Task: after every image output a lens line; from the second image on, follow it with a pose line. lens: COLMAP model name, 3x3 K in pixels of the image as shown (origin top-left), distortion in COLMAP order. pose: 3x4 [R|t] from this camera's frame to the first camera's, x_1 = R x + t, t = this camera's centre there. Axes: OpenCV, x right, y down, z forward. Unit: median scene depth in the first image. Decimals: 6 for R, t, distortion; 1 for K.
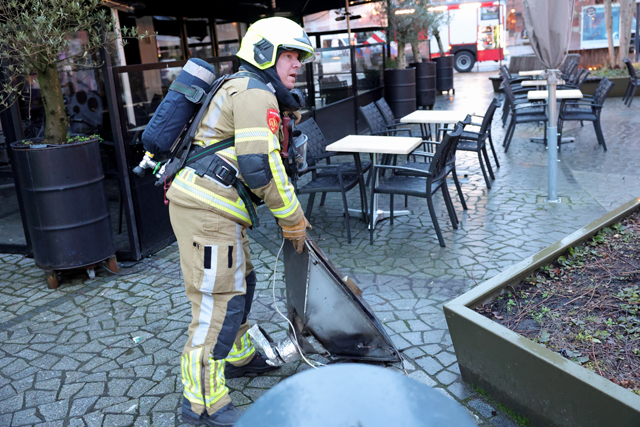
lens RADIAL K [[629.5, 0, 320.0], [0, 629.5, 213.5], [0, 0, 1]] dist [-0.004963, -0.009293]
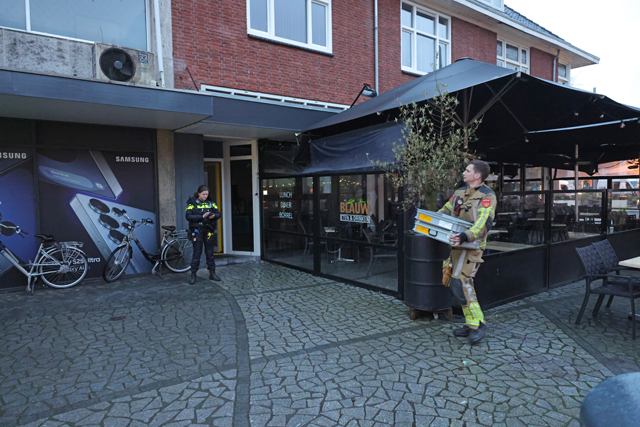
lens RADIAL K [[429.3, 0, 320.0], [0, 429.3, 213.5], [0, 0, 1]] dist [-0.000373, -0.000151]
pose [[0.830623, 0.094716, -0.548720, -0.034085], [-0.190929, 0.974134, -0.120871, 0.030364], [0.523078, 0.205165, 0.827222, -0.124500]]
